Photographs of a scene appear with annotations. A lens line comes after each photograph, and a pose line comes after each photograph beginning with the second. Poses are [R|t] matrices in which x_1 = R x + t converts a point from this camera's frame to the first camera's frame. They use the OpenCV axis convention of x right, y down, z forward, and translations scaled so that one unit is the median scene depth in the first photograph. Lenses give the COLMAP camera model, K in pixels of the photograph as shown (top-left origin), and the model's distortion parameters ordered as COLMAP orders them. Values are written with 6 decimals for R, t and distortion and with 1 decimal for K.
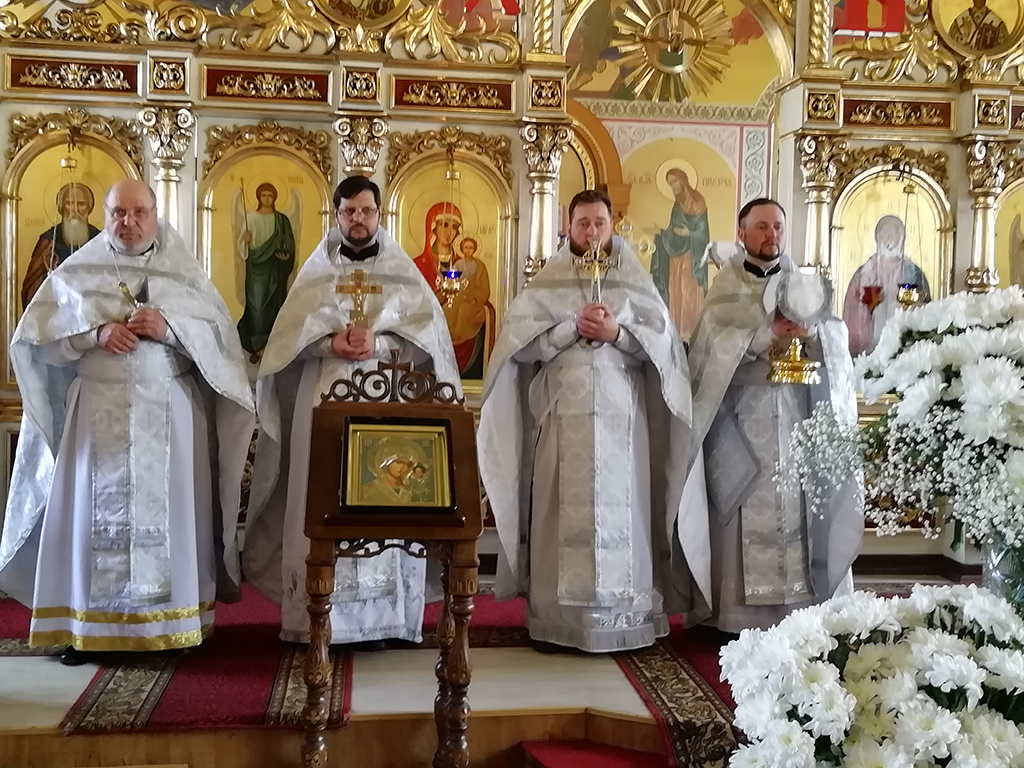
lens RADIAL K [[1227.3, 0, 543.9], [0, 1227.3, 376.3], [0, 0, 1]] dist [0.086223, -0.125745]
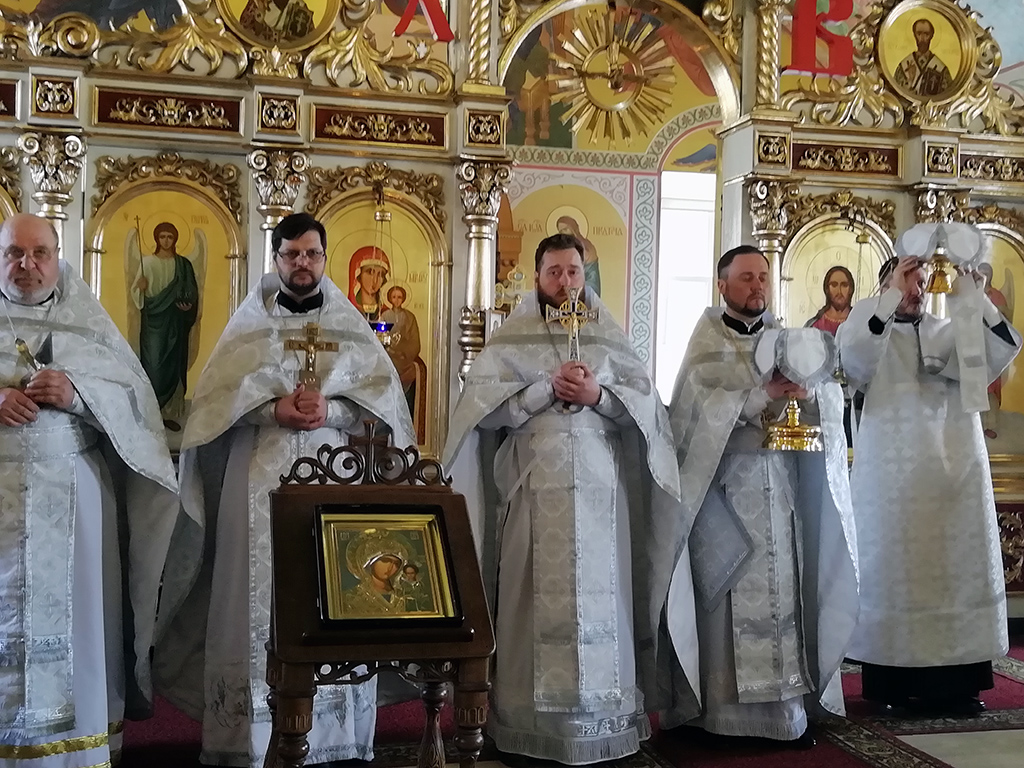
lens RADIAL K [[1197.8, 0, 512.0], [0, 1197.8, 384.0], [0, 0, 1]] dist [0.071664, -0.052788]
pose [[0.993217, -0.002289, 0.116252, -0.083112], [0.005872, 0.999518, -0.030484, -0.014662], [-0.116126, 0.030960, 0.992752, 0.128241]]
